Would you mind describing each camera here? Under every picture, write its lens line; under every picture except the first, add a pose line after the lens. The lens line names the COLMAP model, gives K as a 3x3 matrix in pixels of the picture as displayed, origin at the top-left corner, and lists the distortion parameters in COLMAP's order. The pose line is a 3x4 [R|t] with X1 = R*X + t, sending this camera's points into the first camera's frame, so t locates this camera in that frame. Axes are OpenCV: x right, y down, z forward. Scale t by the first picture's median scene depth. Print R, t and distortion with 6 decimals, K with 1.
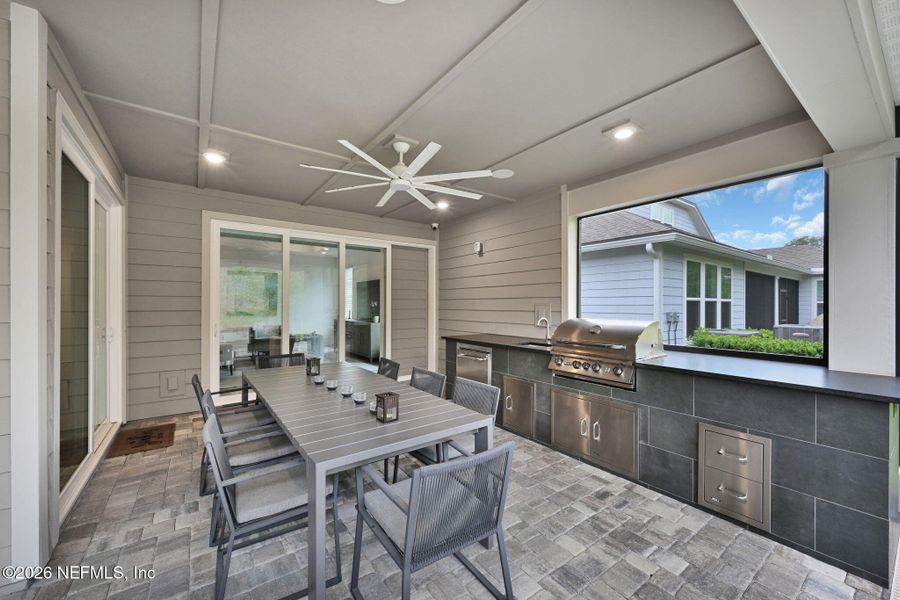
lens RADIAL K [[354.5, 0, 453.9], [0, 354.5, 301.0], [0, 0, 1]] dist [-0.000412, 0.000030]
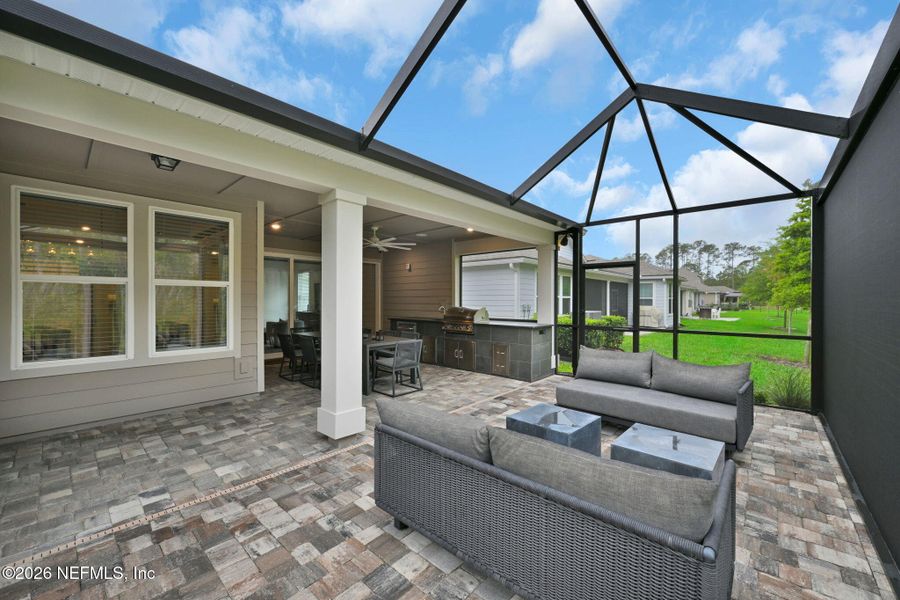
lens RADIAL K [[354.5, 0, 453.9], [0, 354.5, 301.0], [0, 0, 1]] dist [-0.000412, 0.000030]
pose [[0.979384, -0.005210, 0.201939, -0.074968], [0.003365, 0.999949, 0.009481, -0.001941], [-0.201978, -0.008606, 0.979352, -0.866918]]
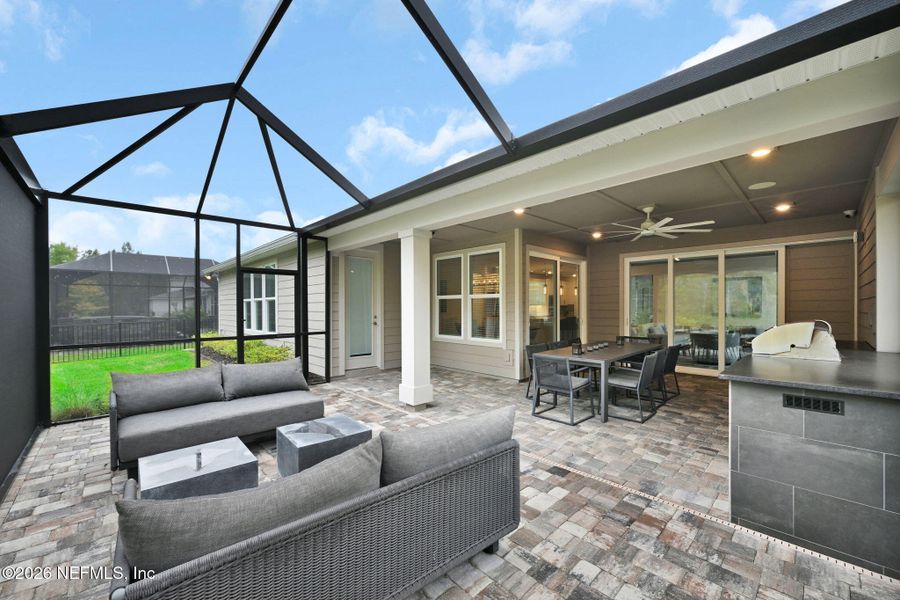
lens RADIAL K [[354.5, 0, 449.0], [0, 354.5, 304.5], [0, 0, 1]] dist [0.000346, 0.000047]
pose [[0.127364, -0.011322, -0.991791, 0.956187], [0.009766, 0.999901, -0.010160, 0.006777], [0.991808, -0.008392, 0.127462, -0.073426]]
